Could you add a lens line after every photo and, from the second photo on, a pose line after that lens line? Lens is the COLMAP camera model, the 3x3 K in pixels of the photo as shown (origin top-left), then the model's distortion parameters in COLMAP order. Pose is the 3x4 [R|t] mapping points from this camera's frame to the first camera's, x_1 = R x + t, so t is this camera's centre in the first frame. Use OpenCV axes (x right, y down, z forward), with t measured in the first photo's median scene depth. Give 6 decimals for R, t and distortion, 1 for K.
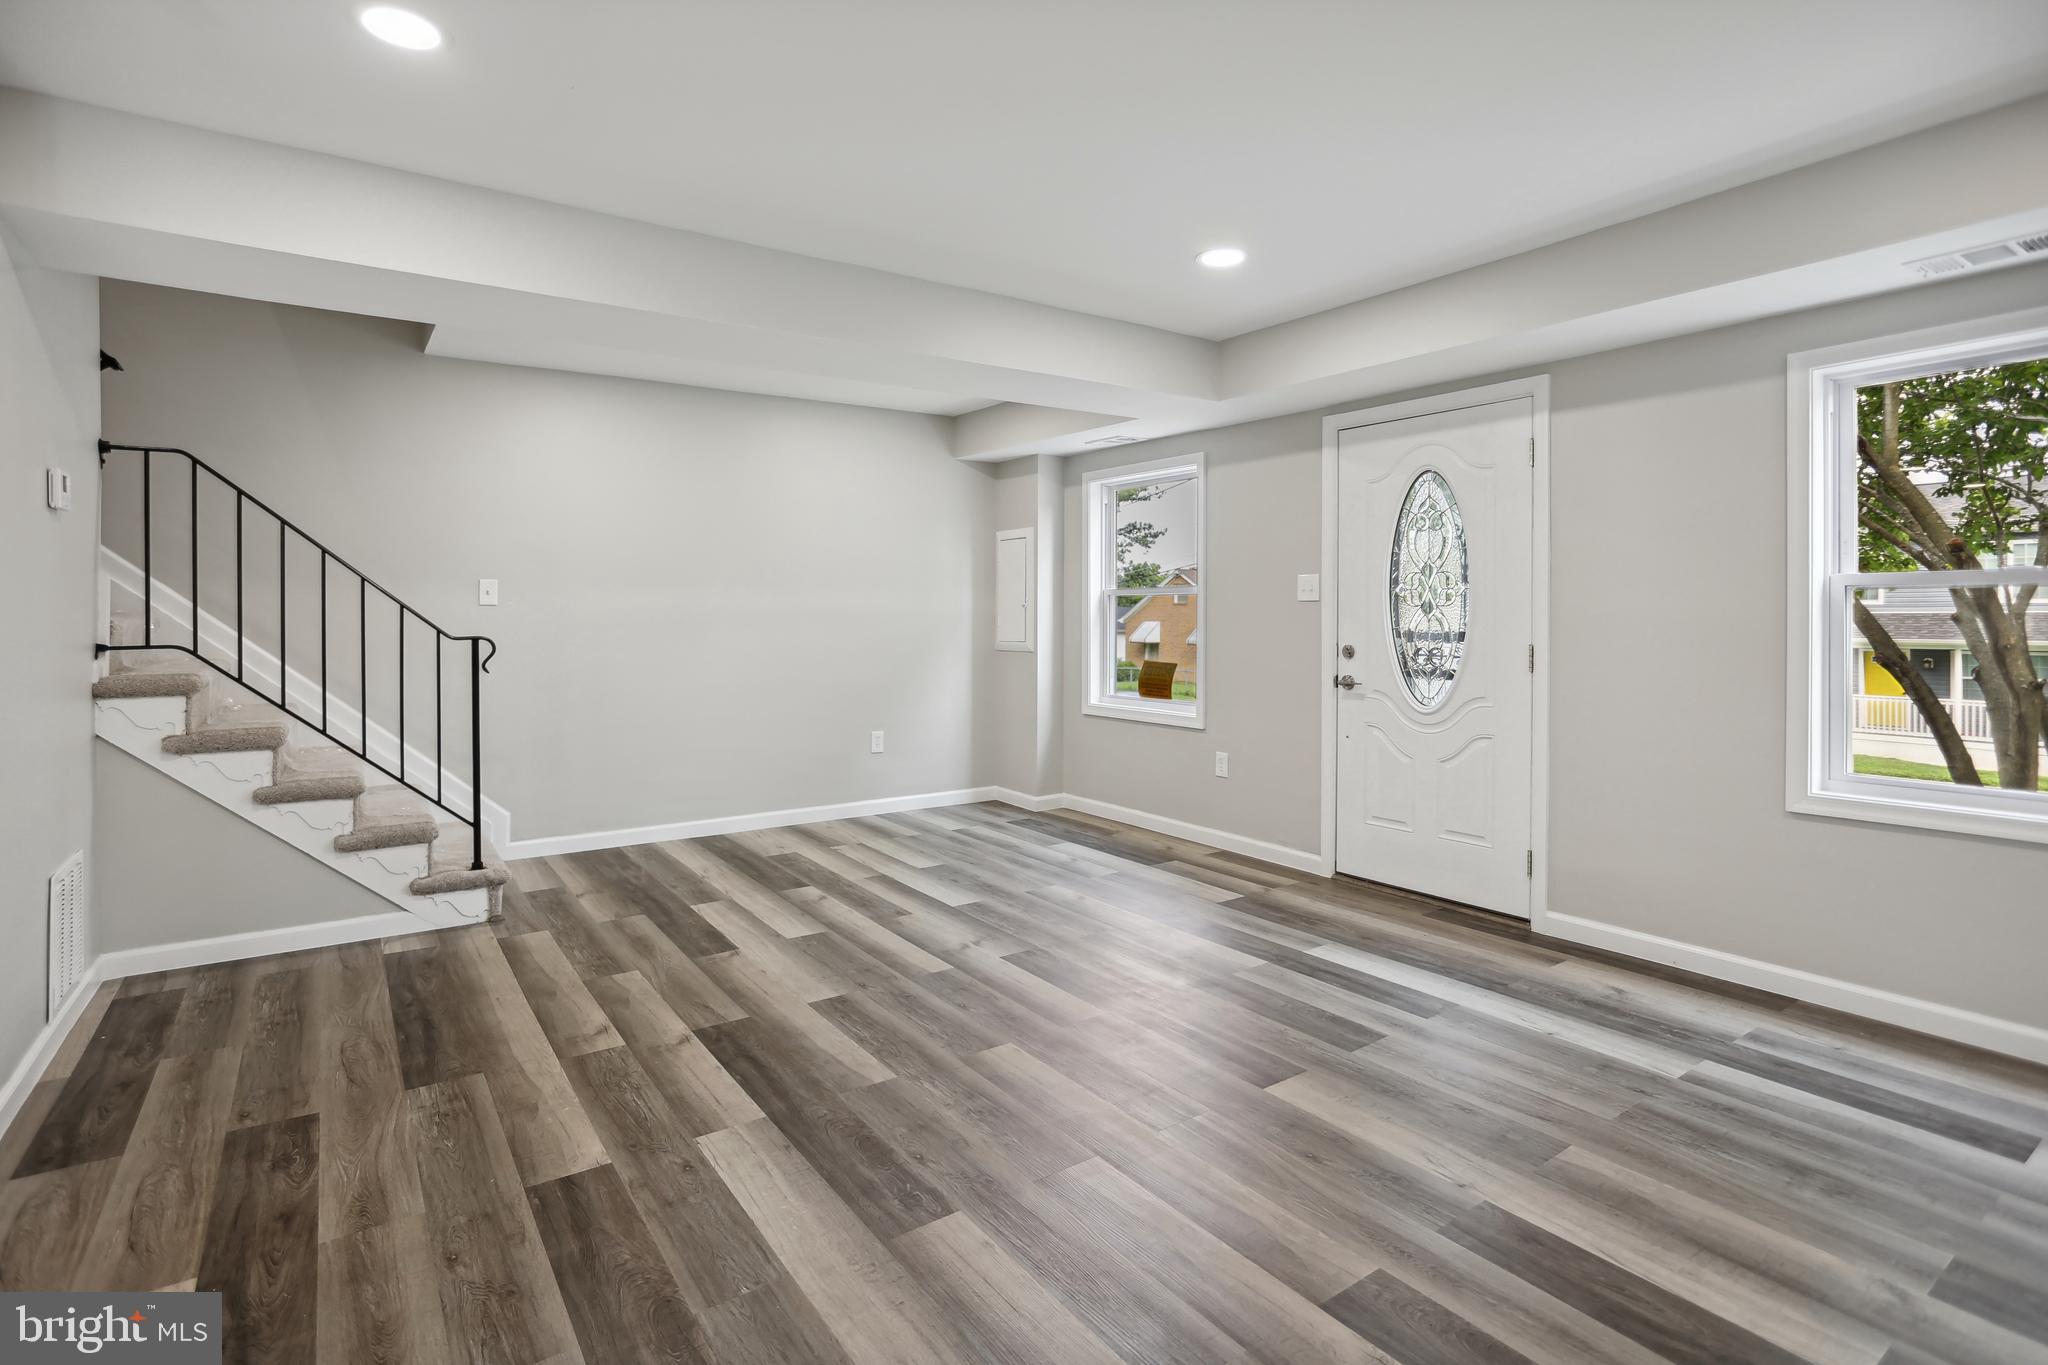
lens RADIAL K [[1002.6, 0, 1022.4], [0, 1002.6, 643.3], [0, 0, 1]] dist [-0.046680, 0.026539]
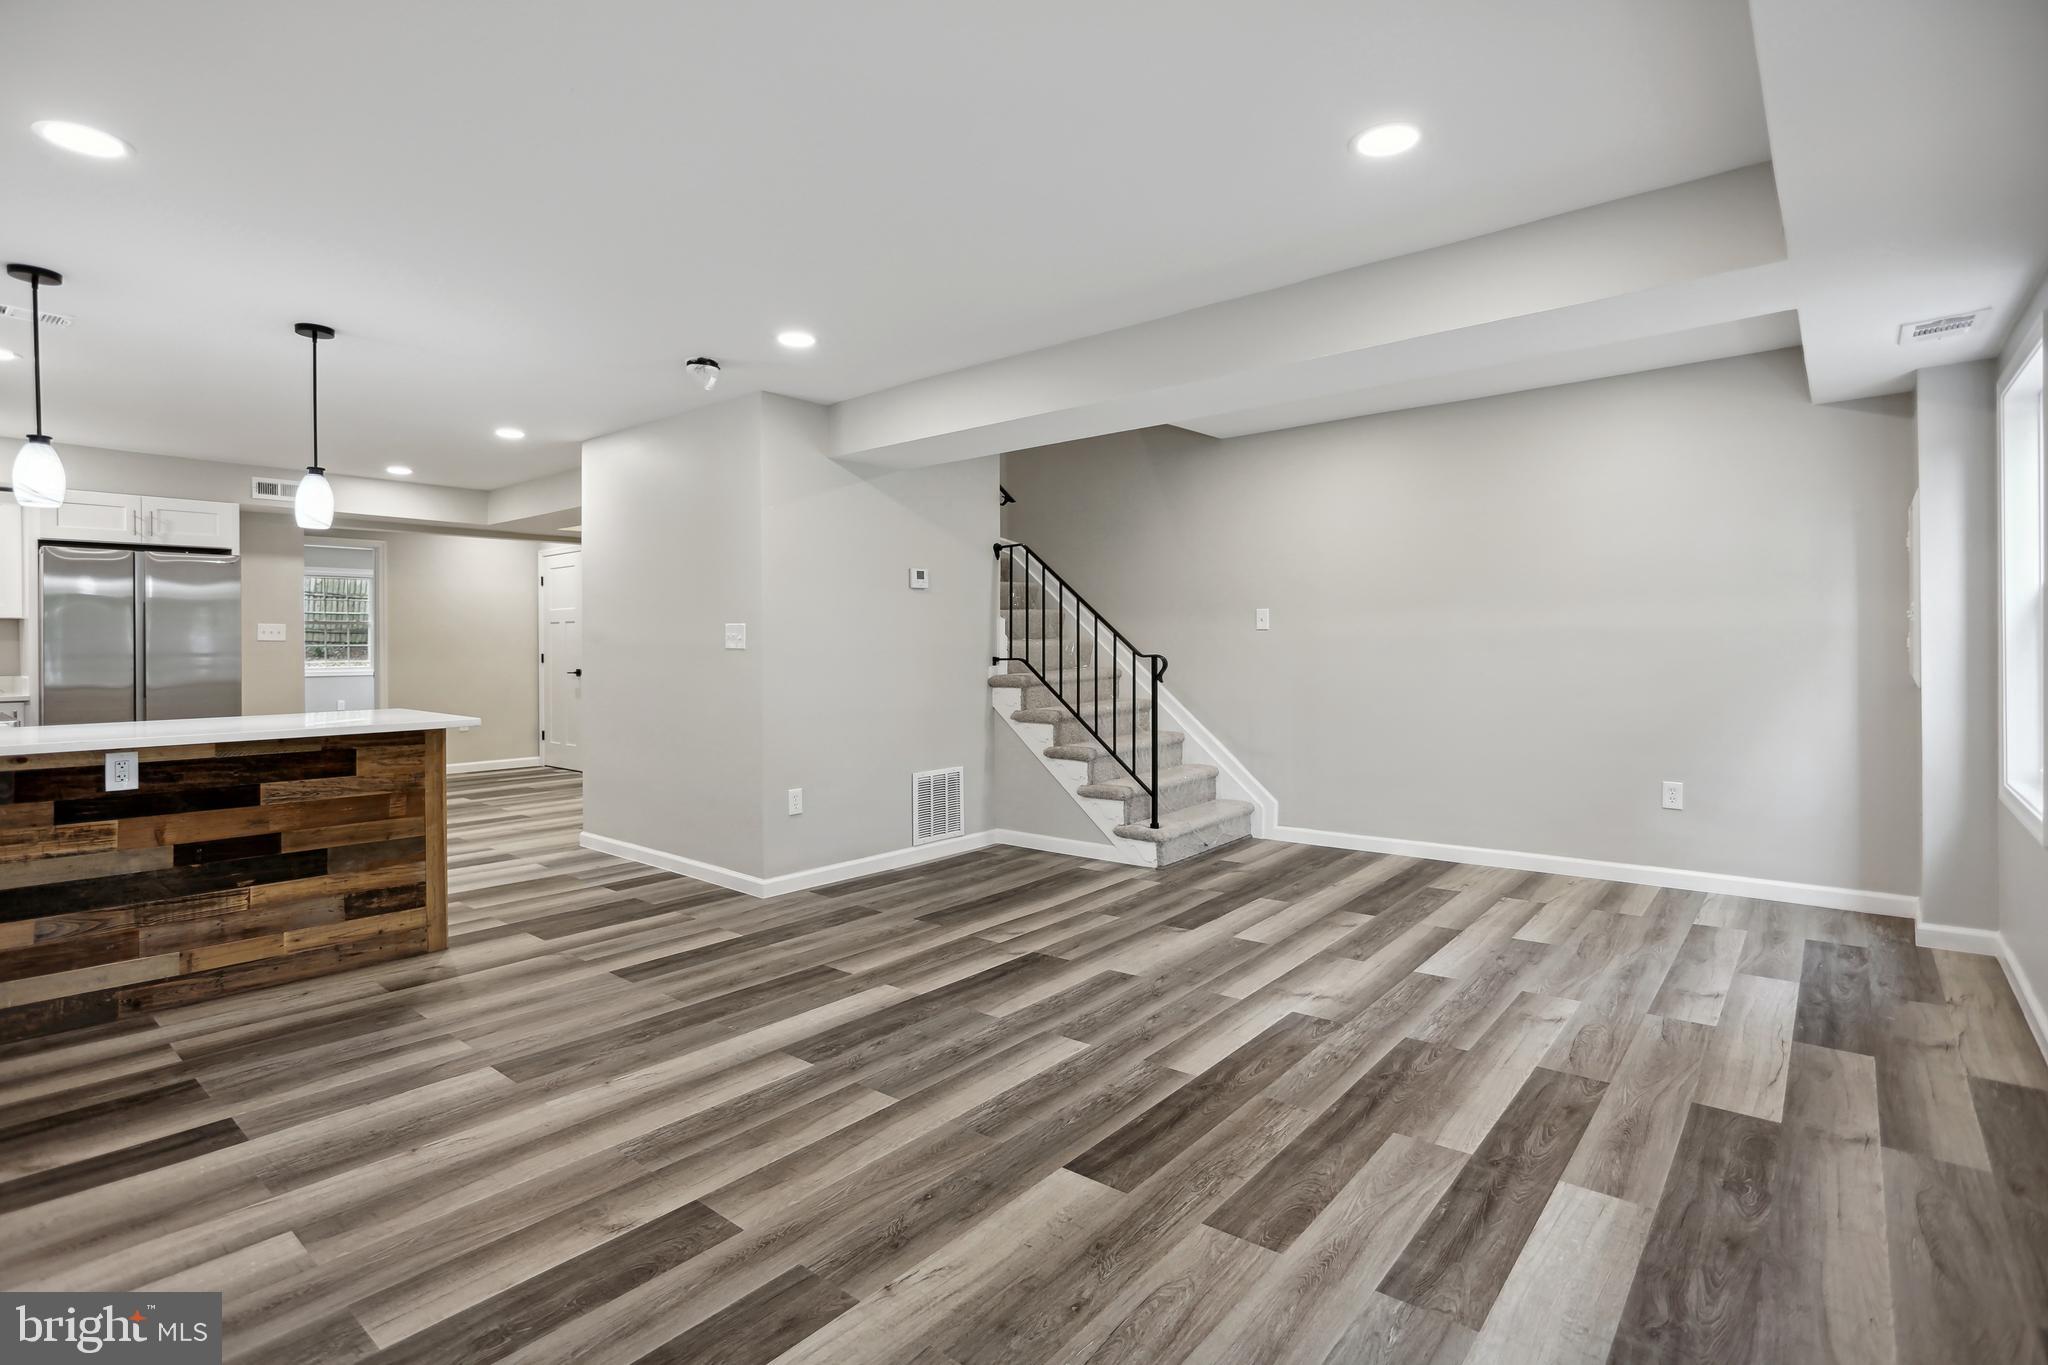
lens RADIAL K [[1002.6, 0, 1022.4], [0, 1002.6, 643.3], [0, 0, 1]] dist [-0.046680, 0.026539]
pose [[0.255462, -0.002531, -0.966816, 0.923623], [-0.014672, 0.999871, -0.006495, -0.014013], [0.966708, 0.015844, 0.255392, 0.613420]]
